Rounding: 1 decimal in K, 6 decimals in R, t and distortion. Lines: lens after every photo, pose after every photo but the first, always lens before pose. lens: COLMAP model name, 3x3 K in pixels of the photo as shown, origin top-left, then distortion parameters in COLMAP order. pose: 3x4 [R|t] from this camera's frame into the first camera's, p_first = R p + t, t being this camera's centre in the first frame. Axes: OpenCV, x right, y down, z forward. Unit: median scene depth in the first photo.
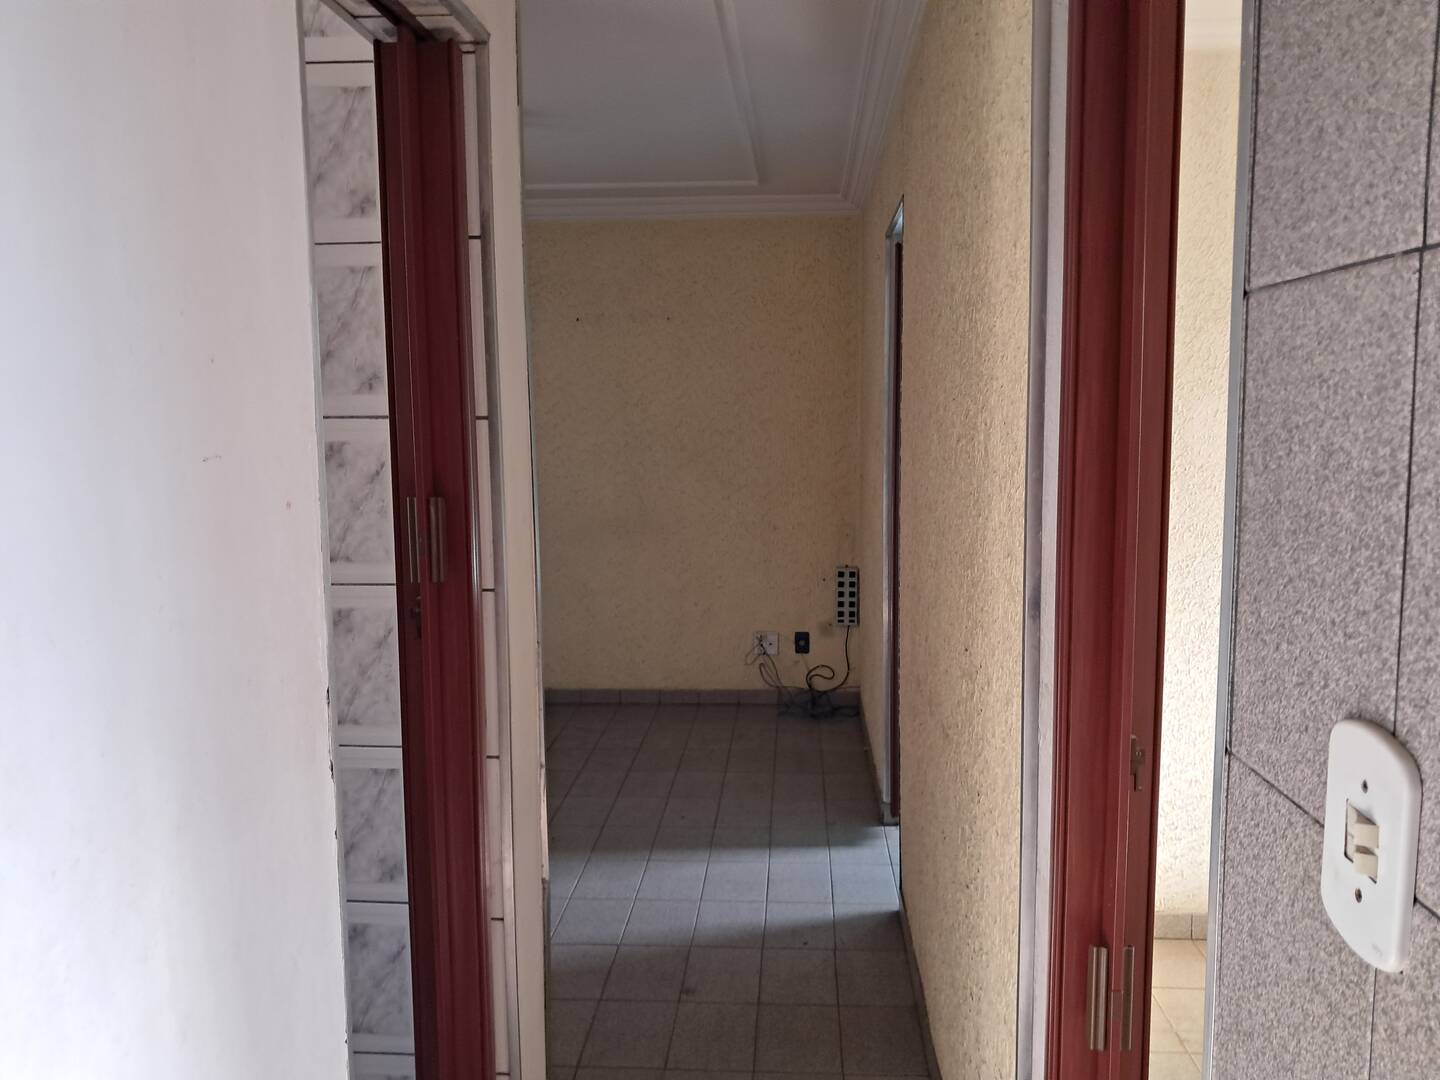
lens RADIAL K [[1139.5, 0, 722.9], [0, 1139.5, 539.6], [0, 0, 1]] dist [0.023378, -0.037738]
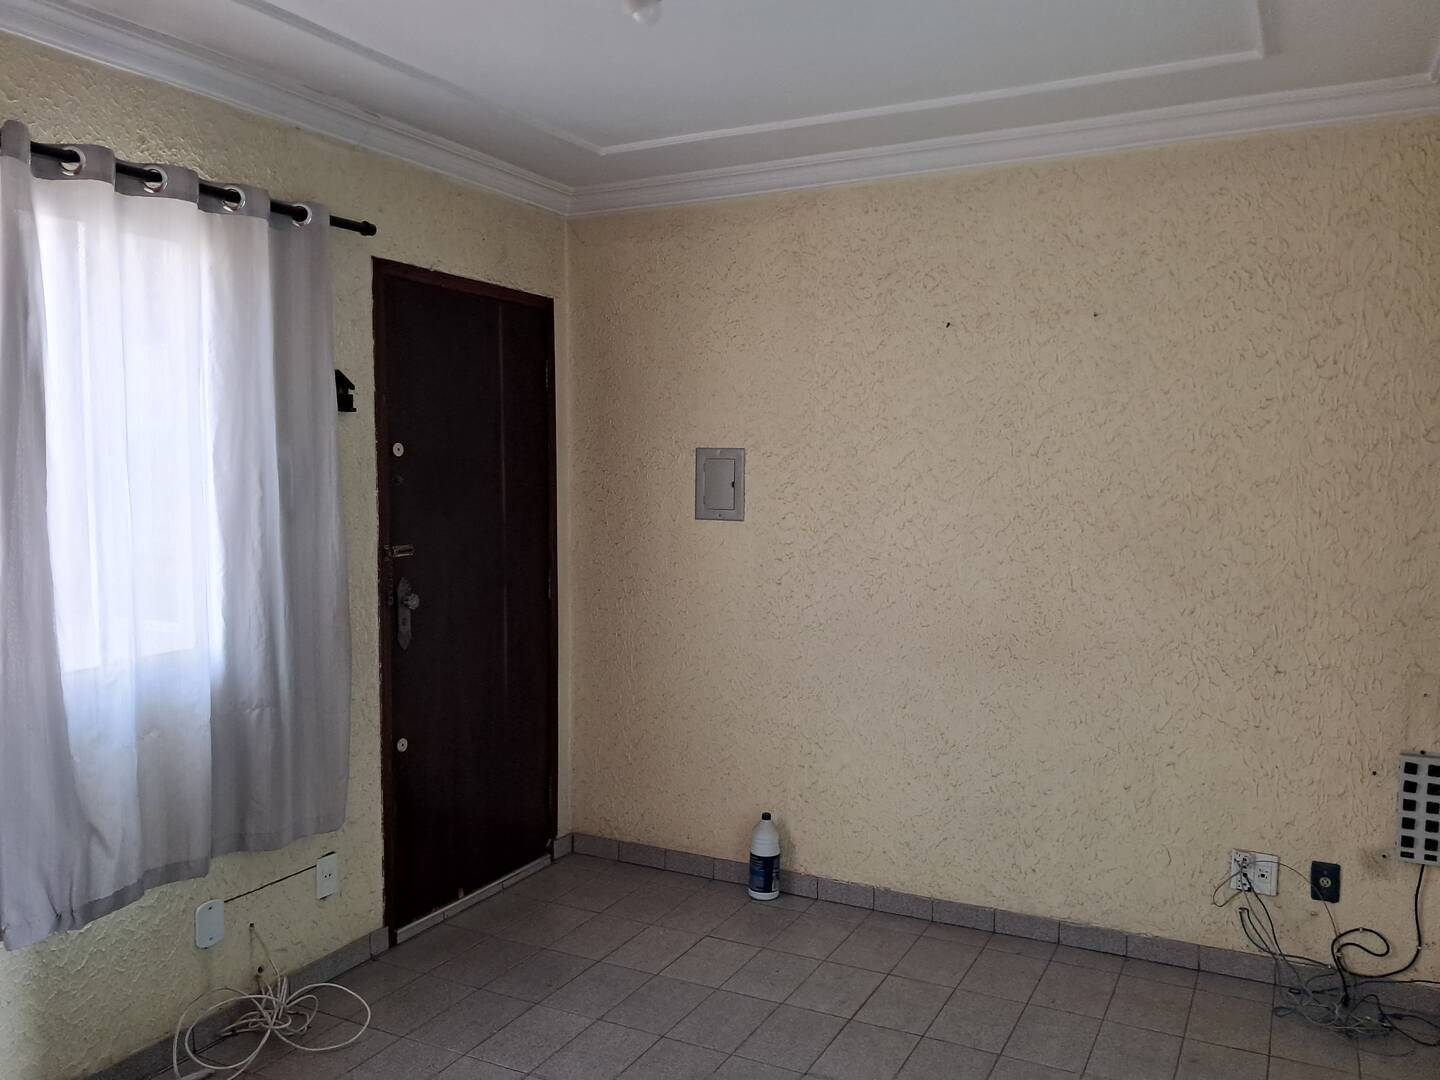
lens RADIAL K [[1139.5, 0, 725.3], [0, 1139.5, 545.4], [0, 0, 1]] dist [0.023378, -0.037738]
pose [[0.918788, 0.030869, -0.393544, 0.015079], [-0.047398, 0.998352, -0.032348, -0.041075], [0.391897, 0.048374, 0.918737, 0.365691]]
